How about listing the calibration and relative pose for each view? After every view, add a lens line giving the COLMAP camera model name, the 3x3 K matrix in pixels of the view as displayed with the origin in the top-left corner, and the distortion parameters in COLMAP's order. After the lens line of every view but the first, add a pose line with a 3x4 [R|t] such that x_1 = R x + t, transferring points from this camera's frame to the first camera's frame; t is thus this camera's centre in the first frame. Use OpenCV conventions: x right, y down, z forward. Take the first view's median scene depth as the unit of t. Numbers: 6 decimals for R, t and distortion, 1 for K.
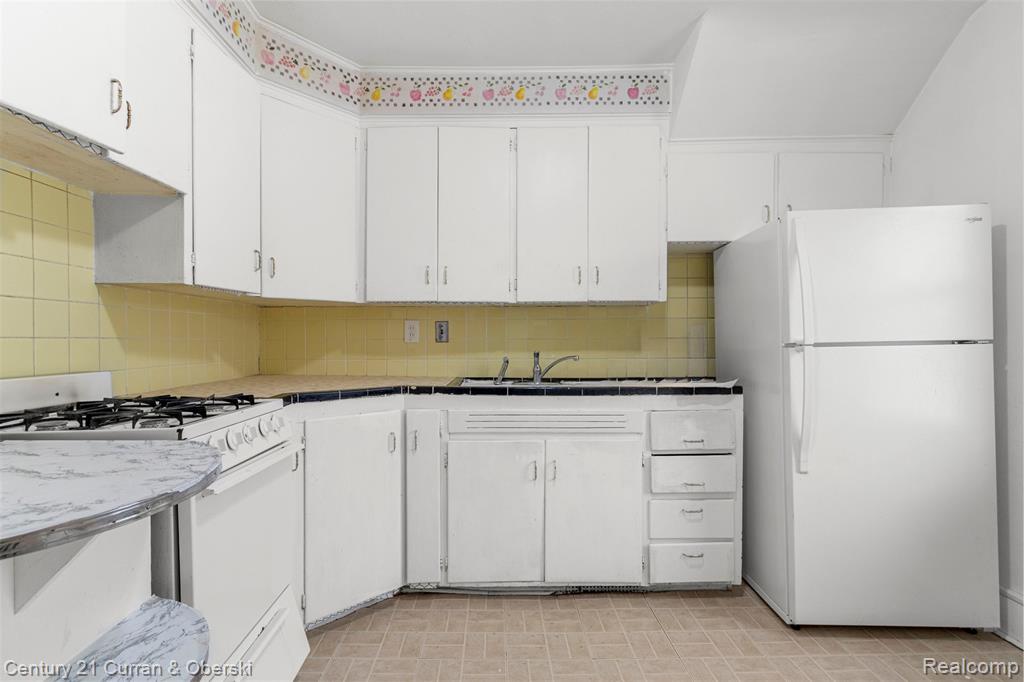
lens RADIAL K [[469.4, 0, 496.3], [0, 469.4, 343.9], [0, 0, 1]] dist [0.002018, -0.000453]
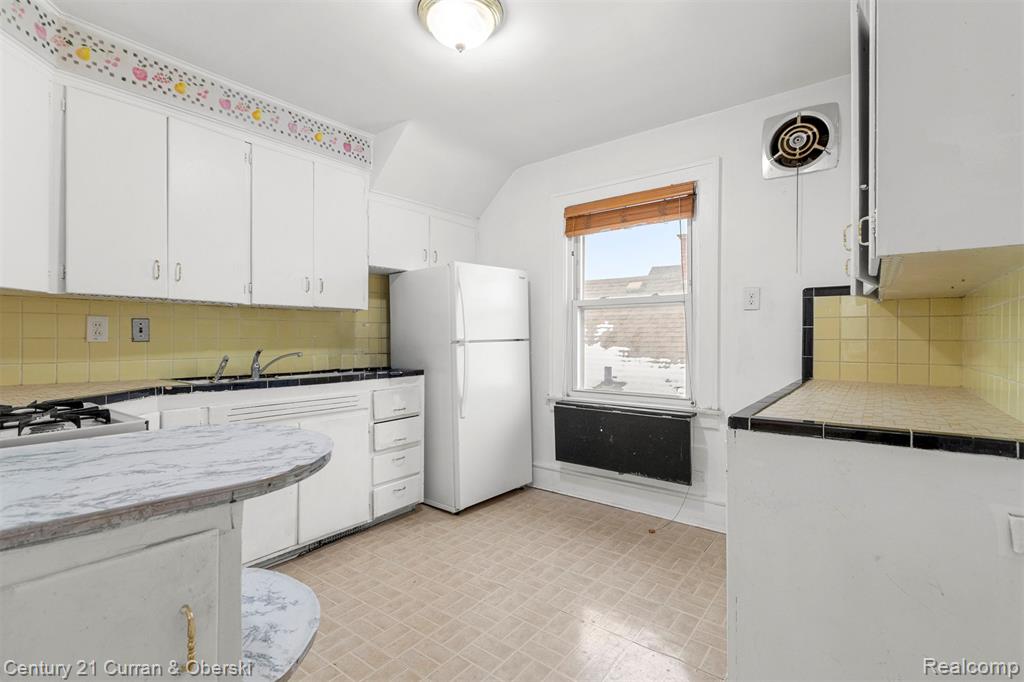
lens RADIAL K [[468.4, 0, 493.3], [0, 468.4, 339.9], [0, 0, 1]] dist [0.000616, -0.000539]
pose [[0.635040, -0.000496, 0.772479, -0.472920], [0.009258, 0.999933, -0.006969, 0.006743], [-0.772424, 0.011578, 0.635002, -0.124518]]
